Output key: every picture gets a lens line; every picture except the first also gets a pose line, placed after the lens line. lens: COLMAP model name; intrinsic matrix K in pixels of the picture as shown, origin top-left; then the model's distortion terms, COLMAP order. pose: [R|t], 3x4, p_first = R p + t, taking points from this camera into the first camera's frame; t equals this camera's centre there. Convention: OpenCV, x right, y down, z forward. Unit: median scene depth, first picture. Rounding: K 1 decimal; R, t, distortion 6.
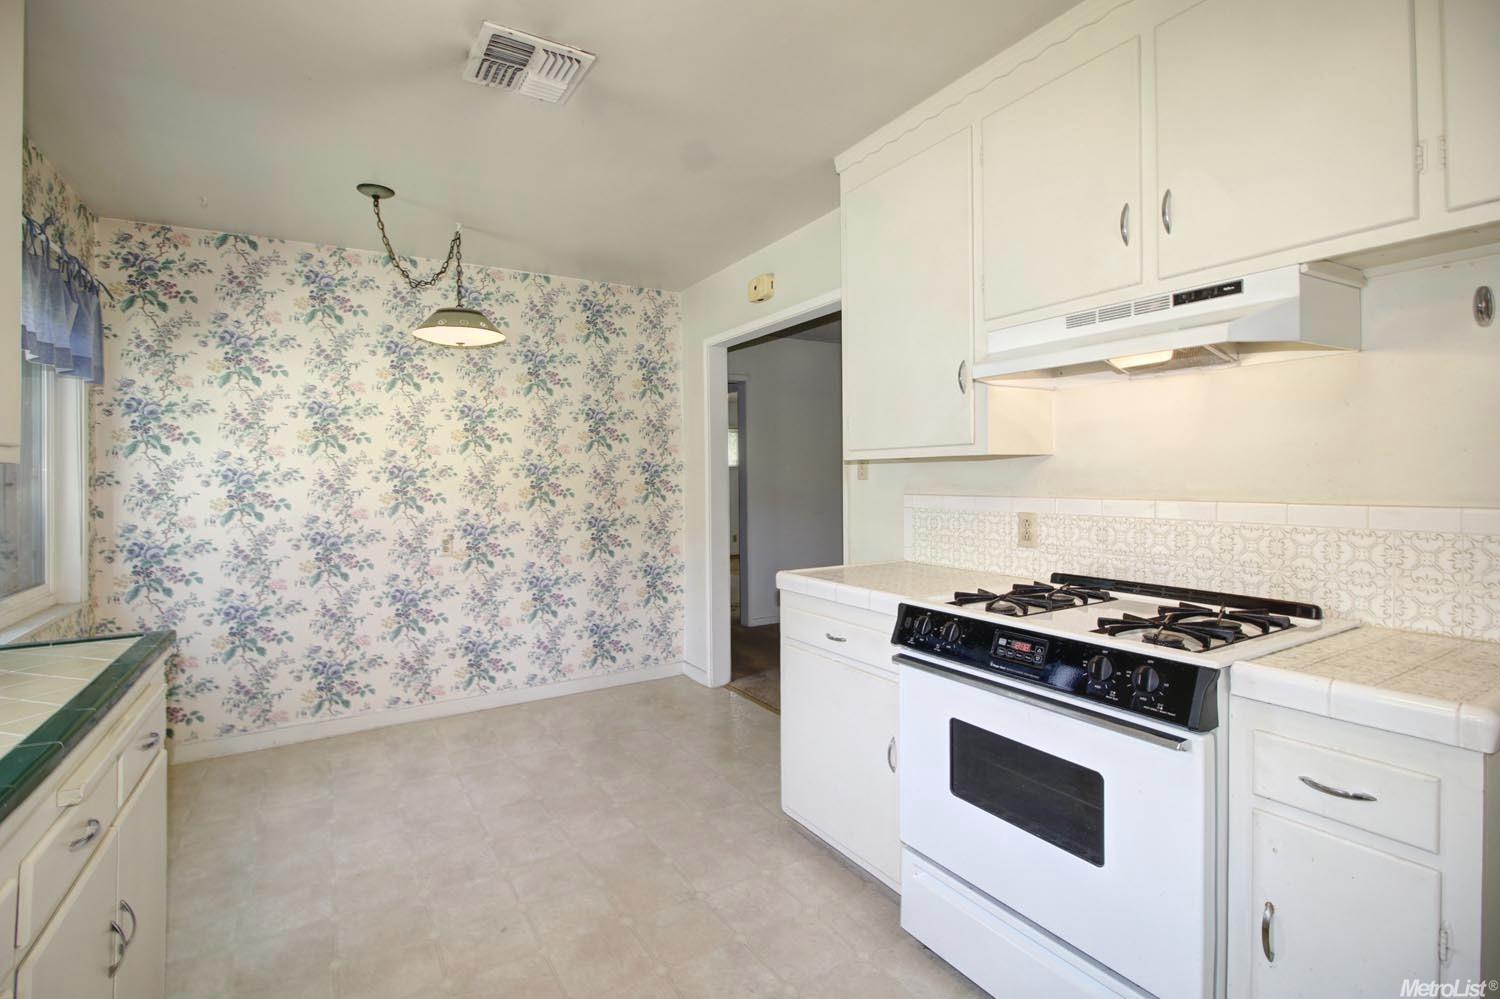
lens RADIAL K [[696.3, 0, 743.9], [0, 696.3, 484.2], [0, 0, 1]] dist [0.000539, -0.012791]
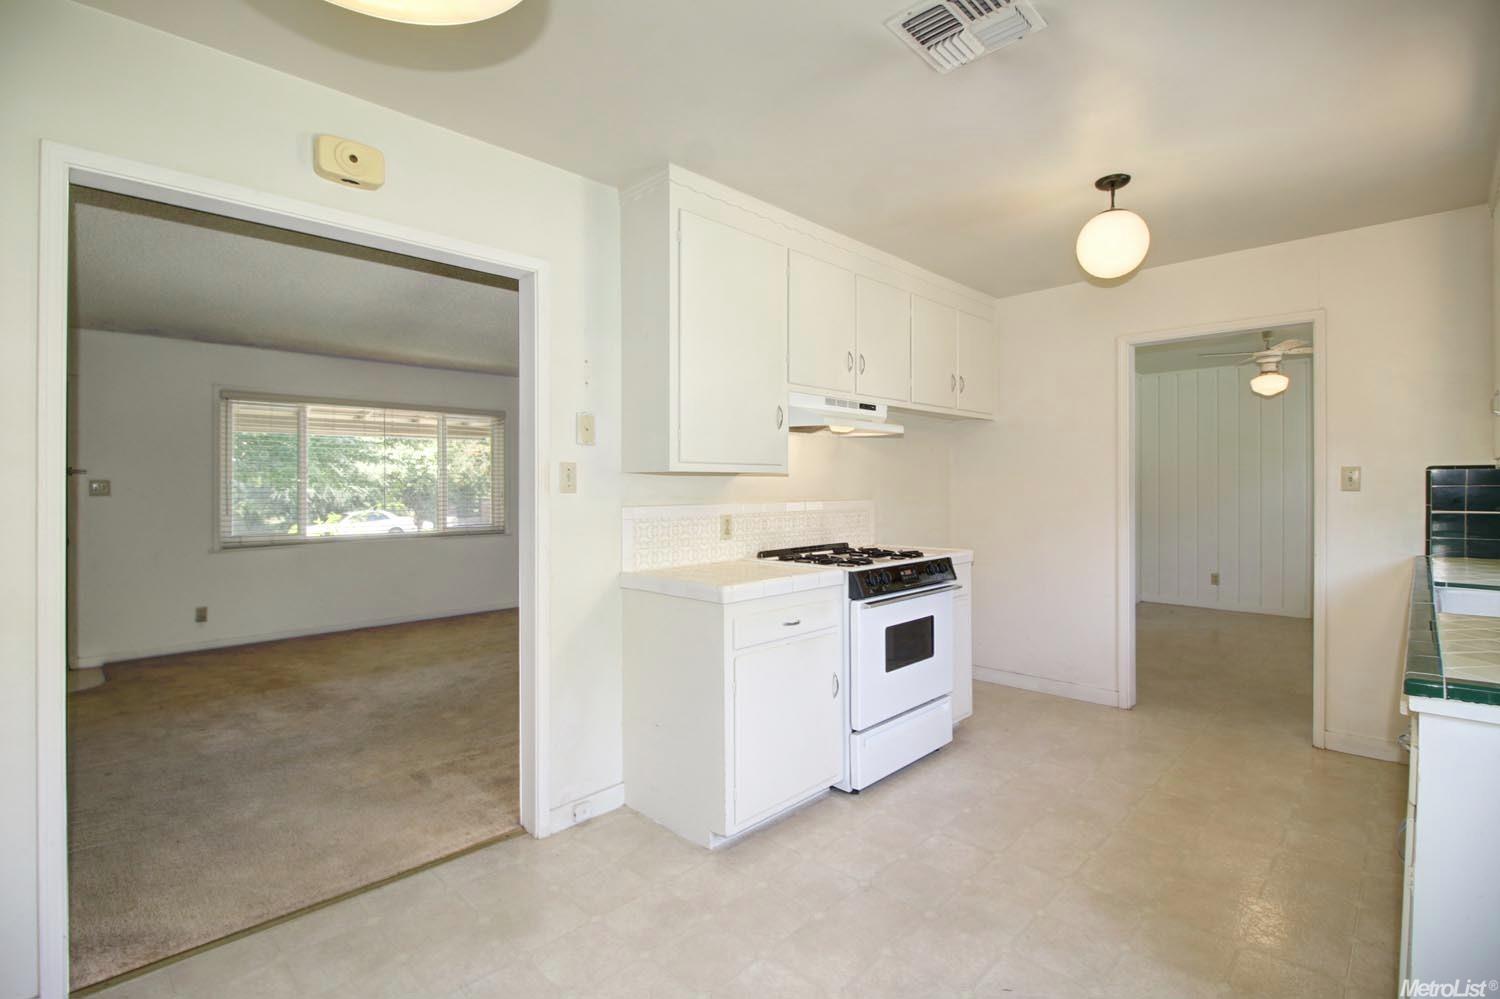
lens RADIAL K [[710.4, 0, 758.1], [0, 710.4, 479.0], [0, 0, 1]] dist [0.000123, -0.014919]
pose [[-0.262098, 0.020359, 0.964826, -0.725401], [0.018195, 0.999704, -0.016152, -0.004682], [-0.964870, 0.013321, -0.262391, 0.968993]]
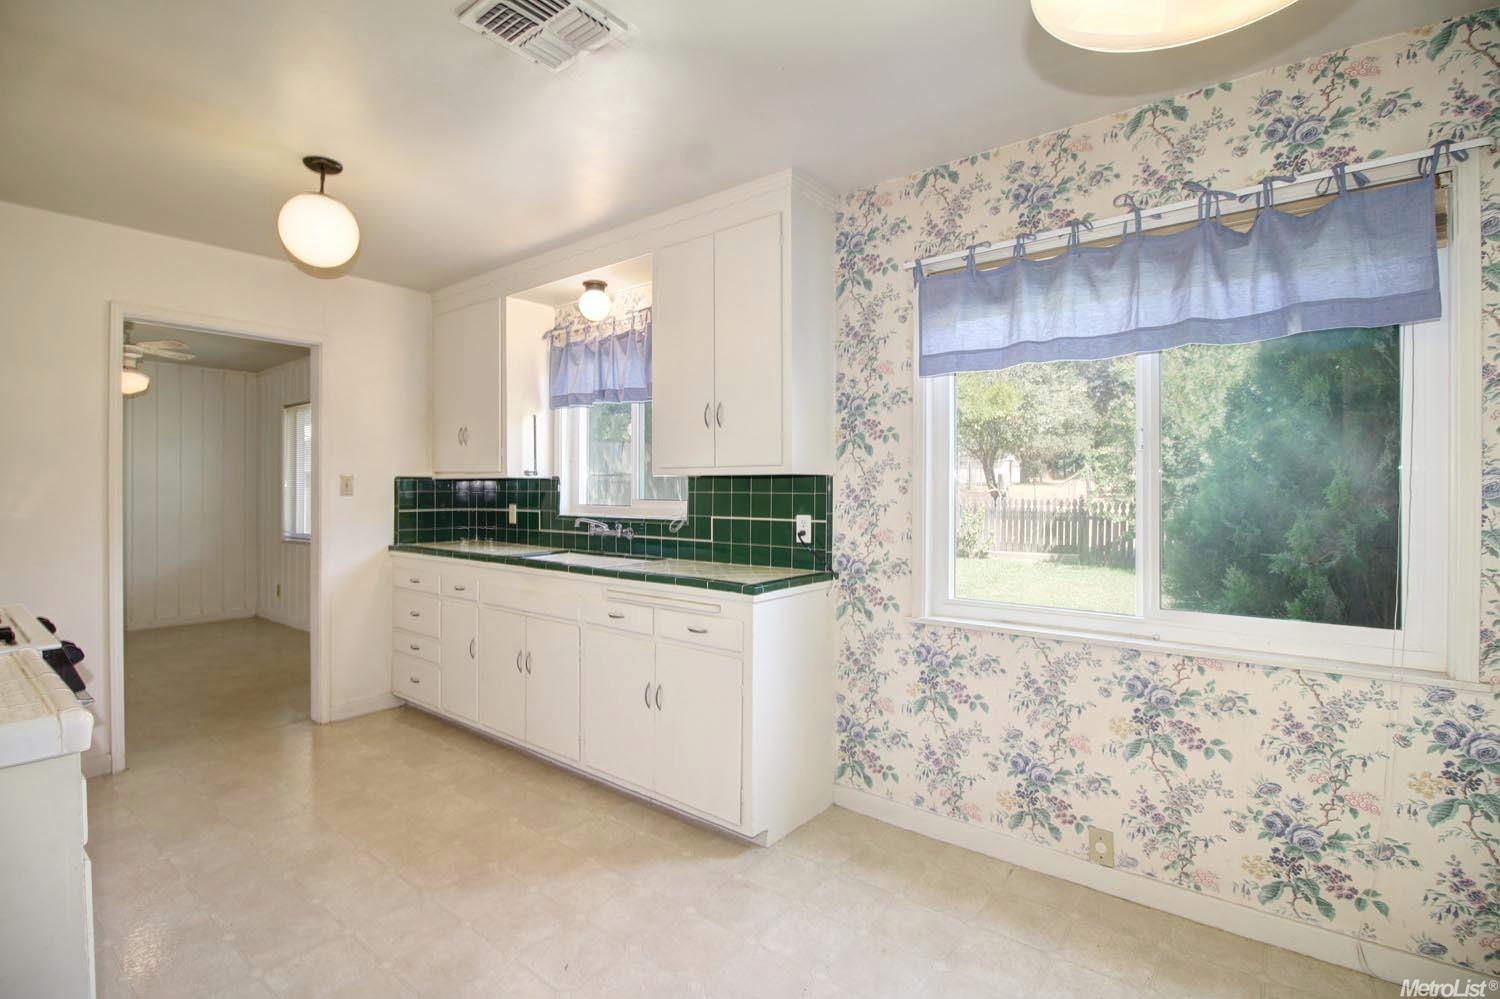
lens RADIAL K [[696.3, 0, 743.9], [0, 696.3, 484.2], [0, 0, 1]] dist [0.000539, -0.012791]
pose [[-0.937689, 0.016318, -0.347093, -0.165717], [0.012224, 0.999828, 0.013980, -0.016210], [0.347261, 0.008866, -0.937726, 1.234478]]
